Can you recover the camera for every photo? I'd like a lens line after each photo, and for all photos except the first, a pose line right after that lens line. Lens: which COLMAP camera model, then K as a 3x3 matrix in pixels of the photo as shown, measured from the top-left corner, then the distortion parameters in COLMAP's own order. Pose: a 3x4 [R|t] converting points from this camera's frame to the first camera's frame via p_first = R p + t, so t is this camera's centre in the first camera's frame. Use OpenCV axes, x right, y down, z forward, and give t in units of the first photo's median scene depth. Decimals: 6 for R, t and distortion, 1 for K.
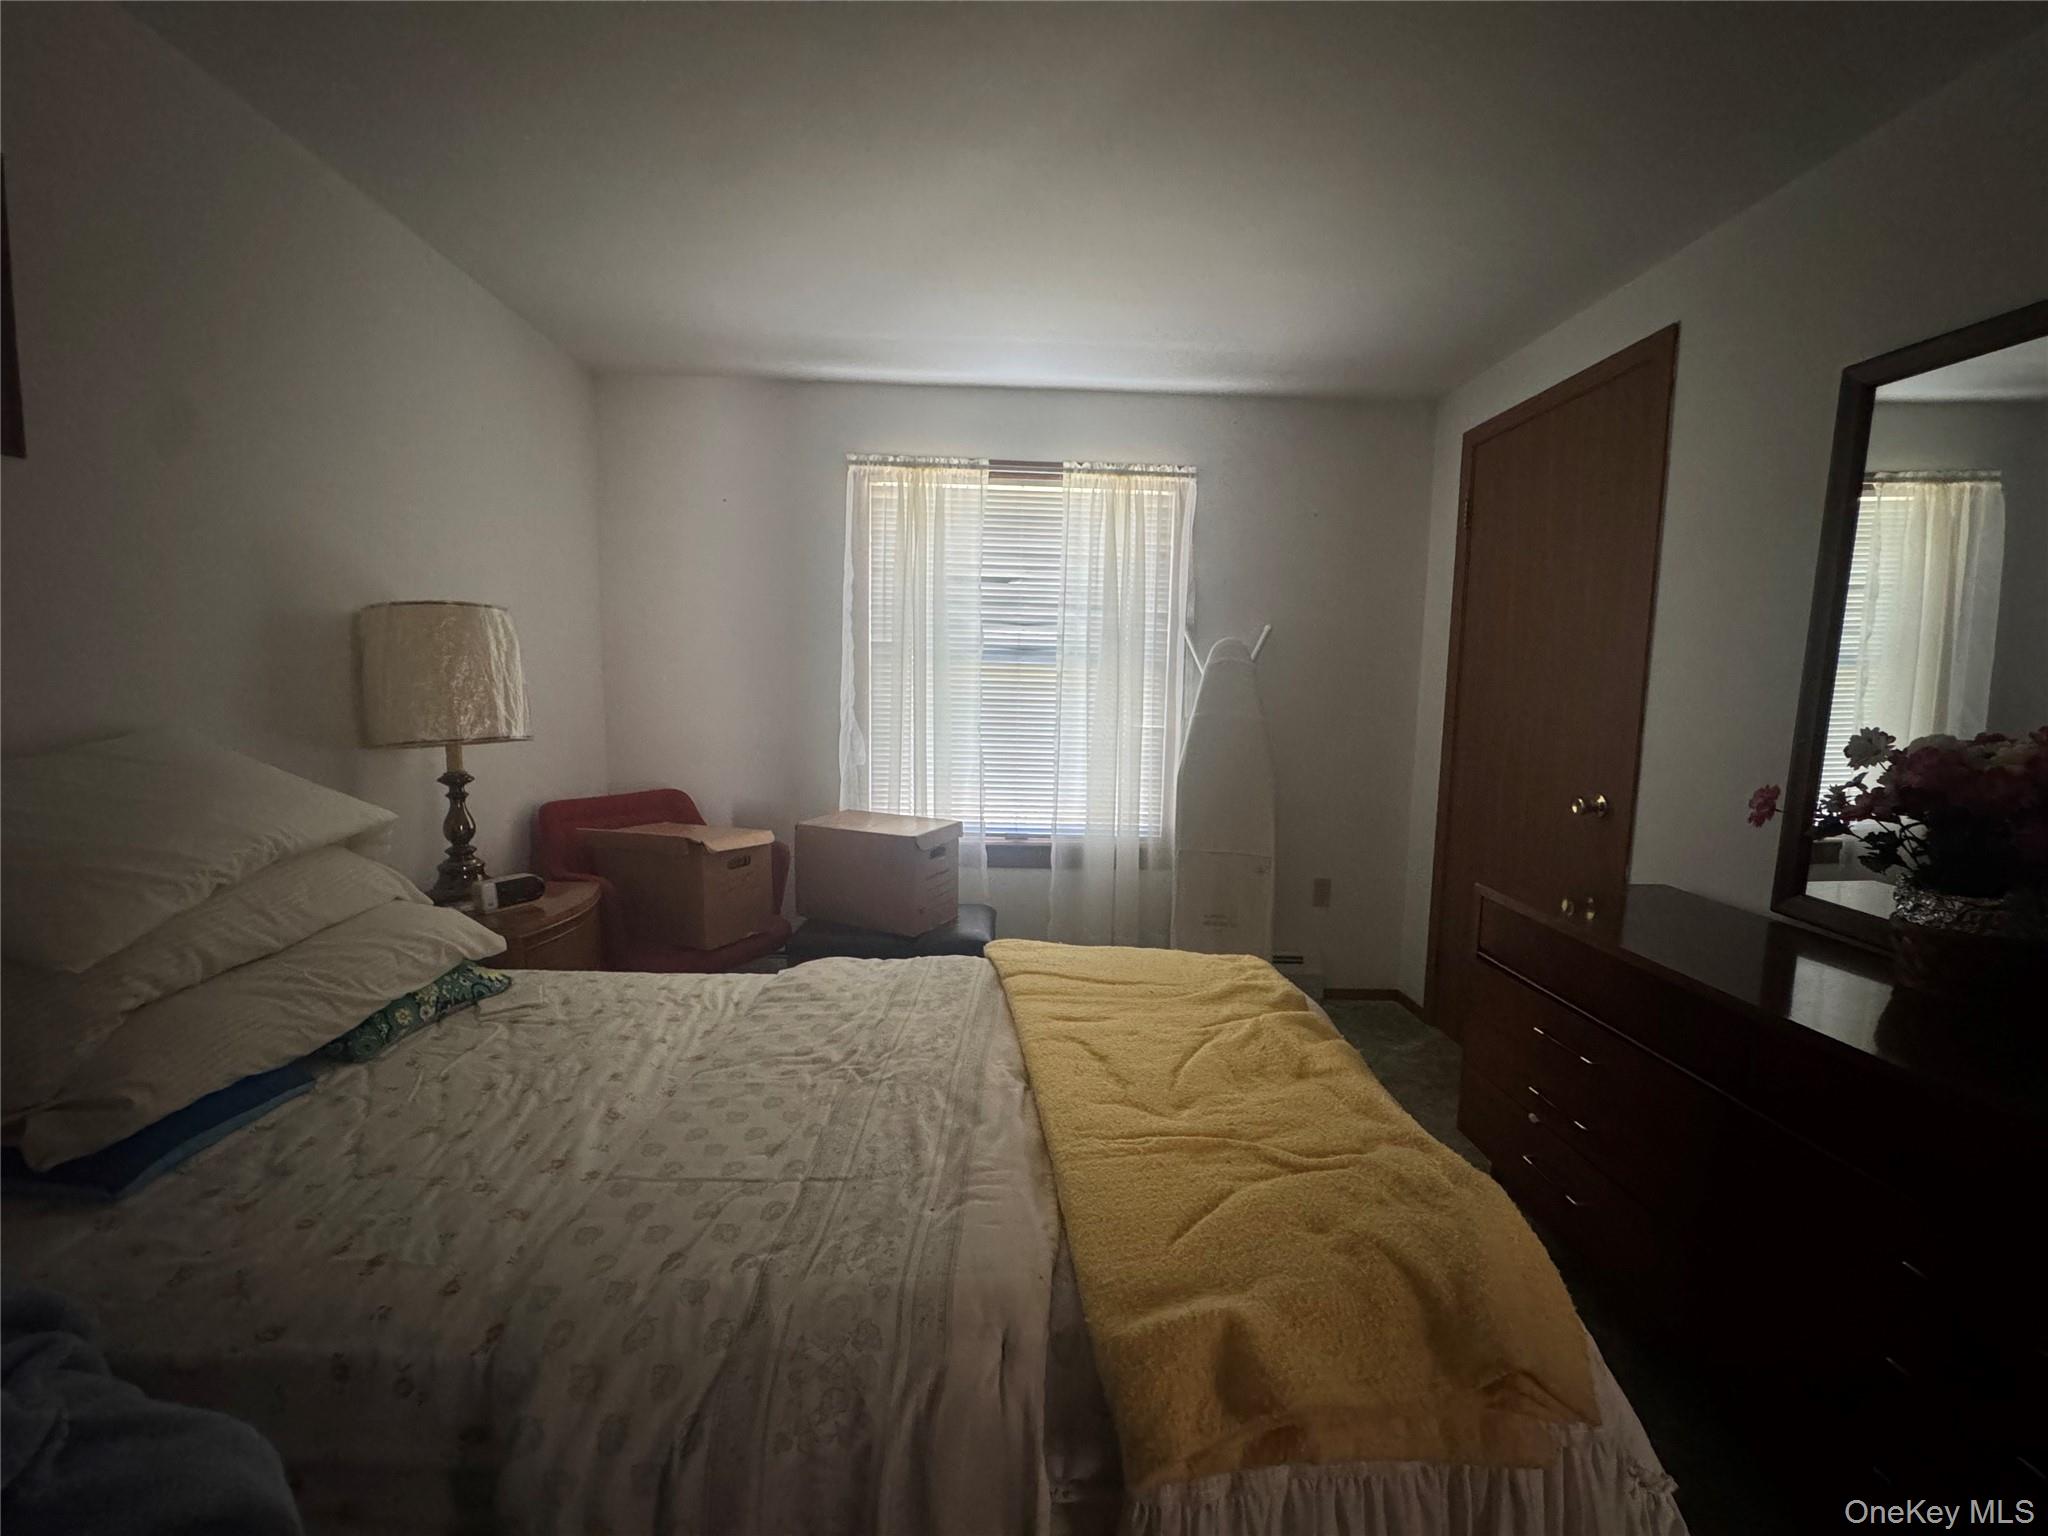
lens RADIAL K [[817.7, 0, 1026.1], [0, 817.7, 766.3], [0, 0, 1]] dist [-0.003278, 0.000546]
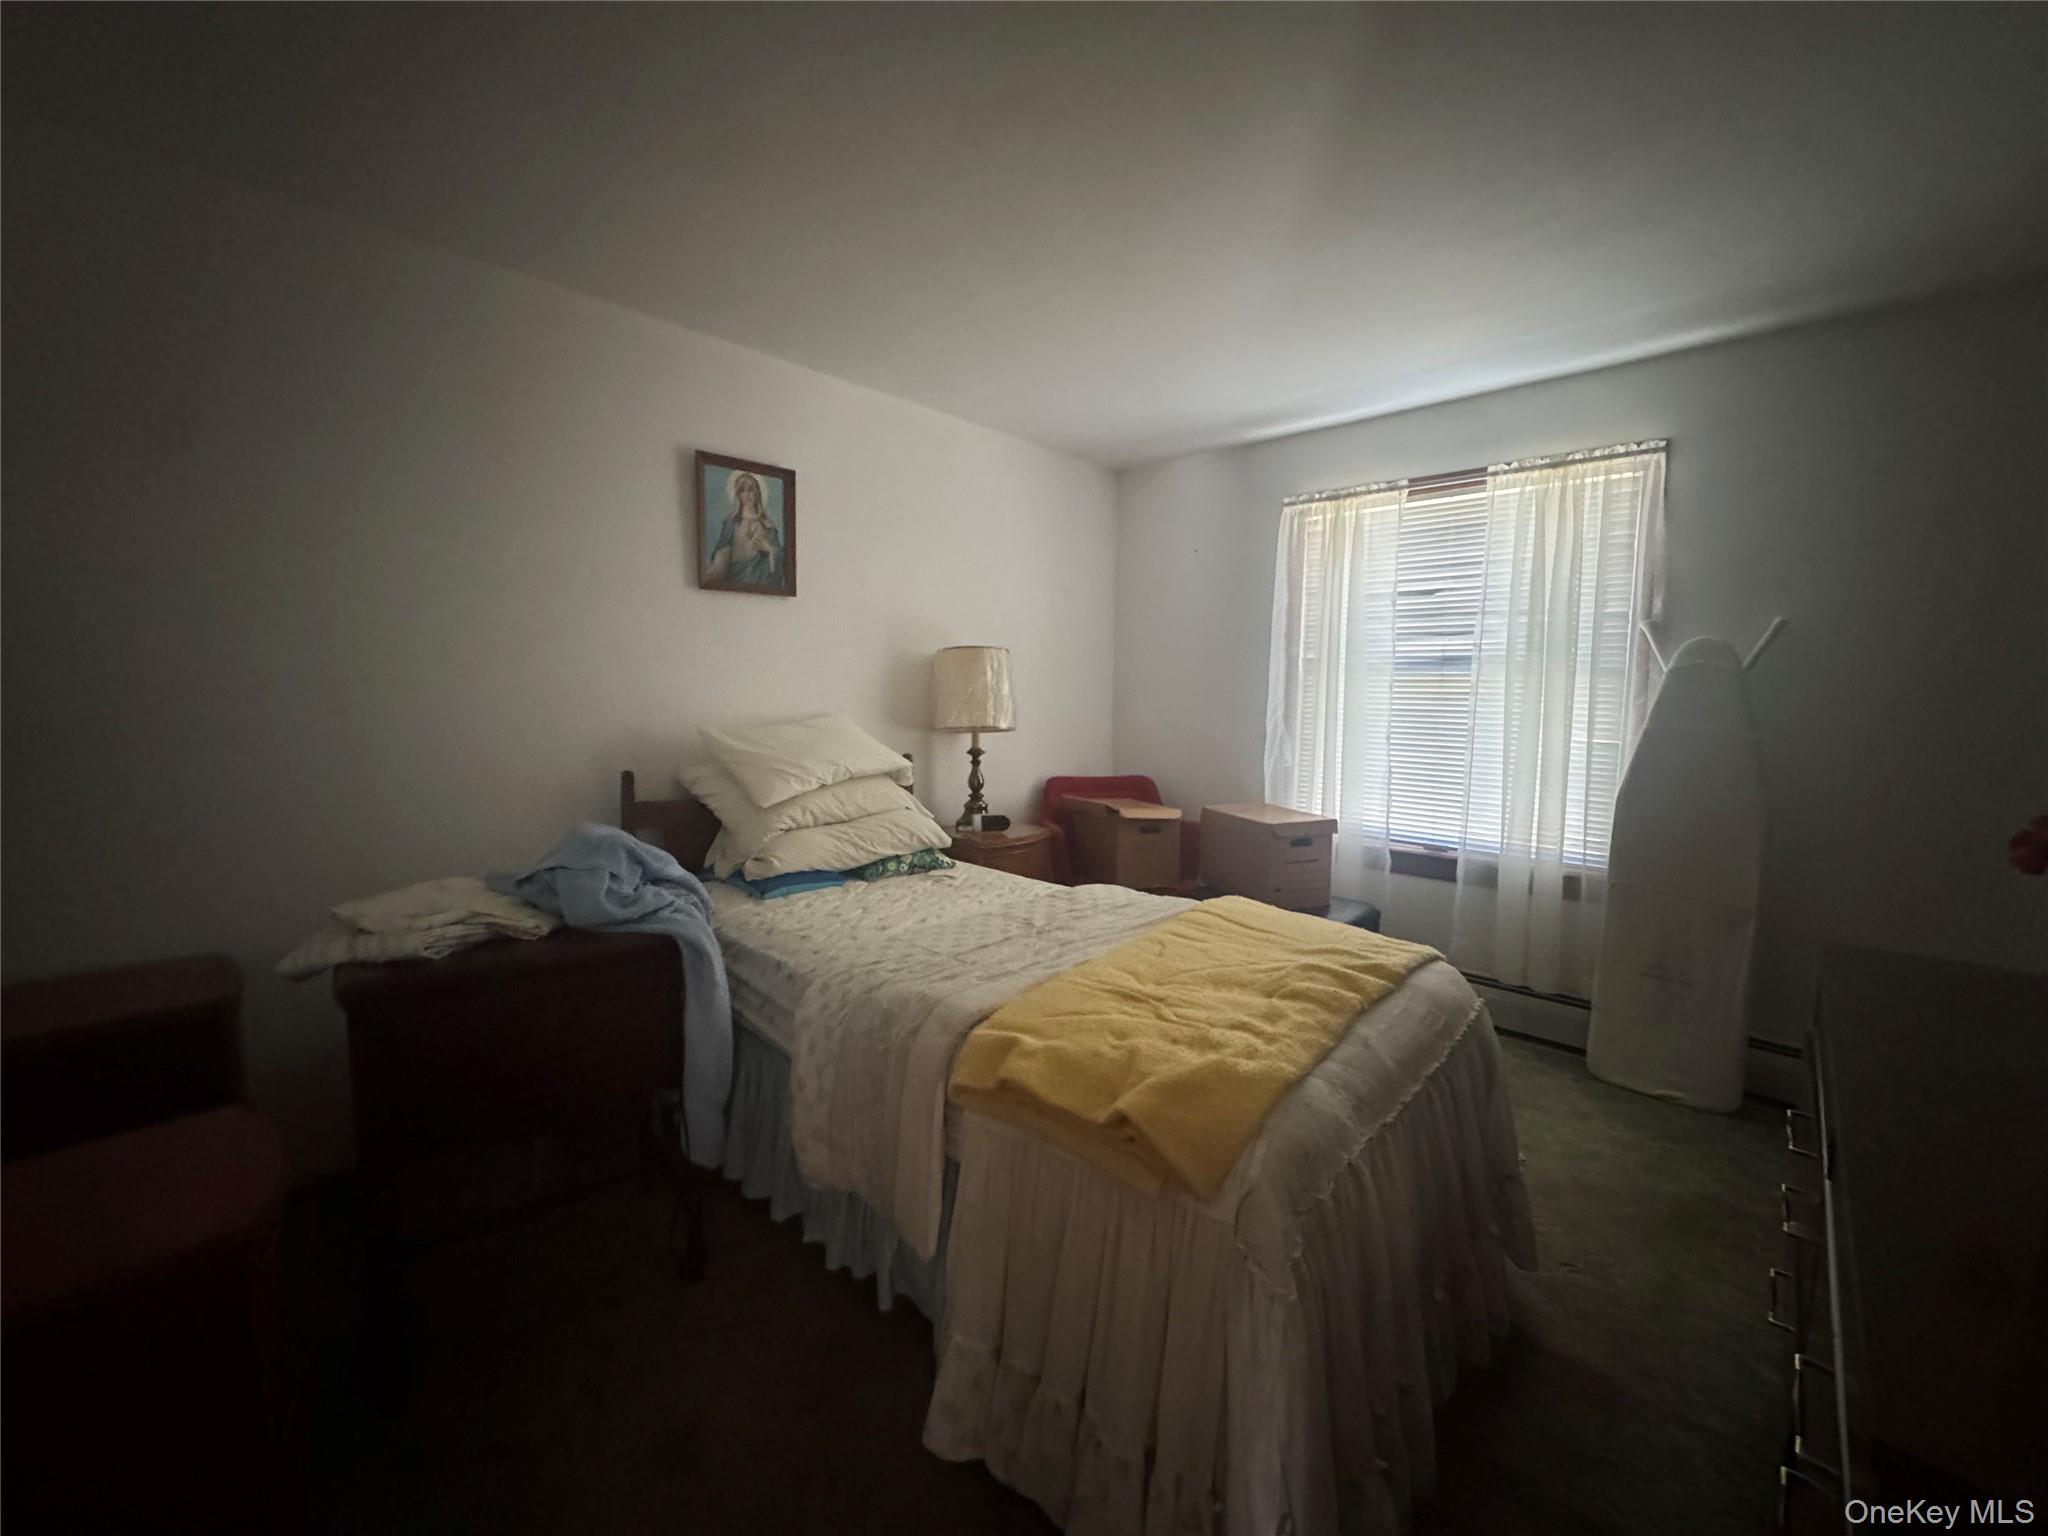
lens RADIAL K [[817.3, 0, 1024.0], [0, 817.3, 768.0], [0, 0, 1]] dist [0.000956, 0.000207]
pose [[0.701513, 0.054658, -0.710557, 0.372386], [-0.070679, 0.997475, 0.006949, 0.019521], [0.709143, 0.045346, 0.703605, -0.064281]]
